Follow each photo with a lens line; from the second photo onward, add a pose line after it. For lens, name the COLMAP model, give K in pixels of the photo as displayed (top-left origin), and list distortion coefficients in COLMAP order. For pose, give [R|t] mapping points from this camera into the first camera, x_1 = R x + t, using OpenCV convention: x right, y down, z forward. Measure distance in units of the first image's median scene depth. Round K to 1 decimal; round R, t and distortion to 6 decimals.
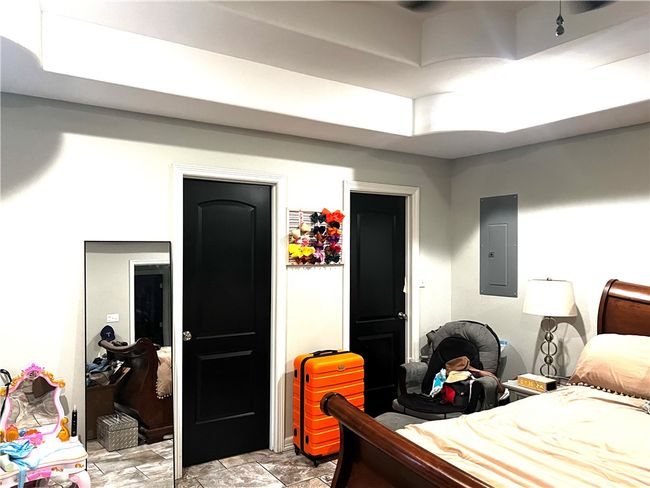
lens RADIAL K [[491.6, 0, 325.2], [0, 491.6, 246.6], [0, 0, 1]] dist [0.065070, -0.073869]
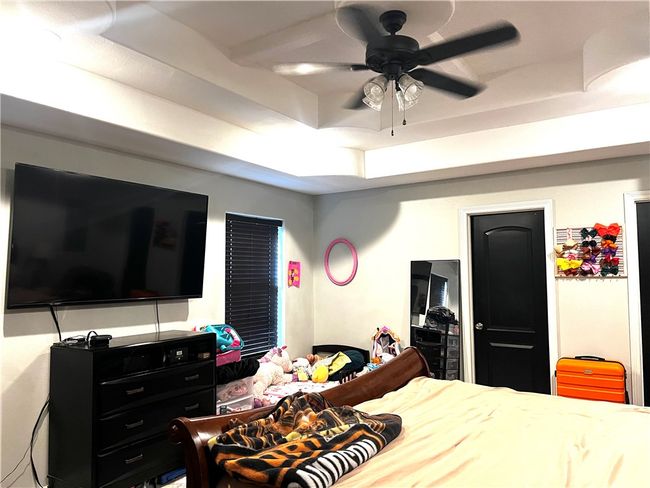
lens RADIAL K [[491.6, 0, 323.4], [0, 491.6, 243.9], [0, 0, 1]] dist [0.065070, -0.073869]
pose [[0.374880, -0.063450, -0.924900, 0.774584], [0.013969, 0.997928, -0.062798, 0.025880], [0.926968, 0.010622, 0.374990, 0.049890]]
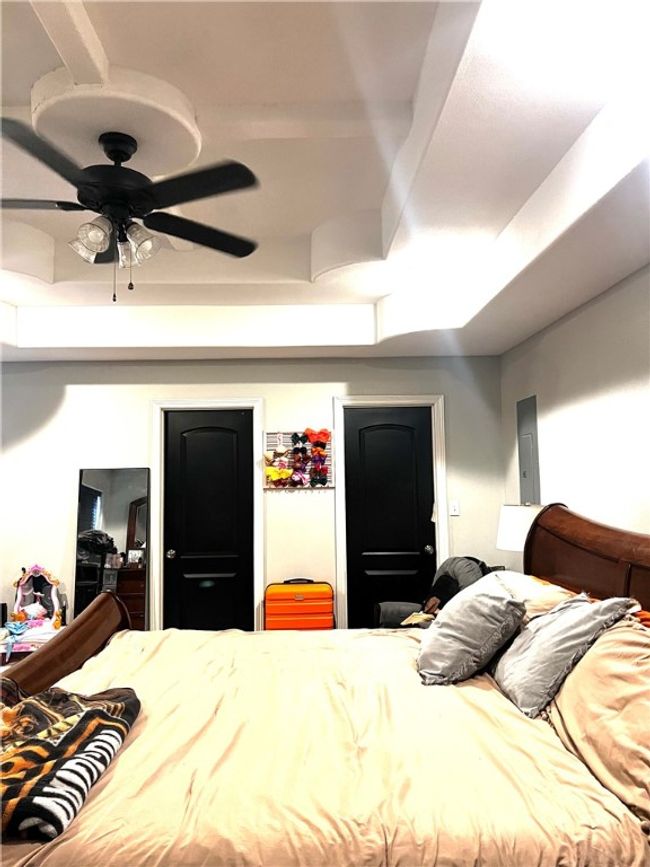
lens RADIAL K [[655.7, 0, 315.8], [0, 655.7, 417.4], [0, 0, 1]] dist [0.065070, -0.073869]
pose [[0.834356, -0.066546, -0.547194, 0.712042], [0.020875, 0.995789, -0.089272, 0.015186], [0.550830, 0.063062, 0.832232, -0.048427]]
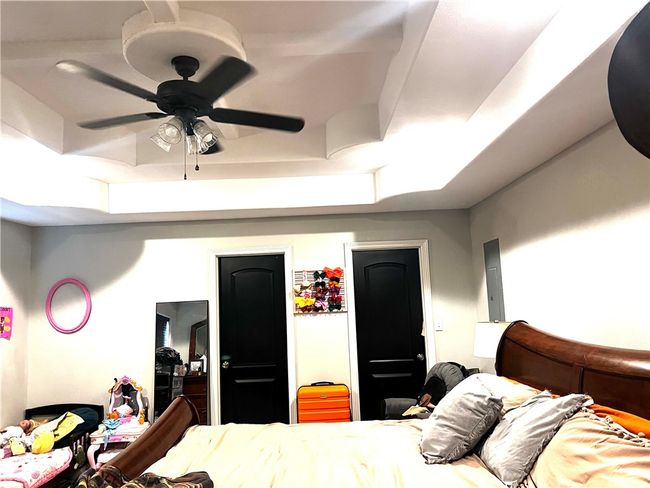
lens RADIAL K [[491.6, 0, 315.5], [0, 491.6, 239.6], [0, 0, 1]] dist [0.065070, -0.073869]
pose [[0.821667, -0.108520, -0.559542, 0.698637], [0.046780, 0.991235, -0.123550, 0.007311], [0.568045, 0.075341, 0.819541, -0.058315]]
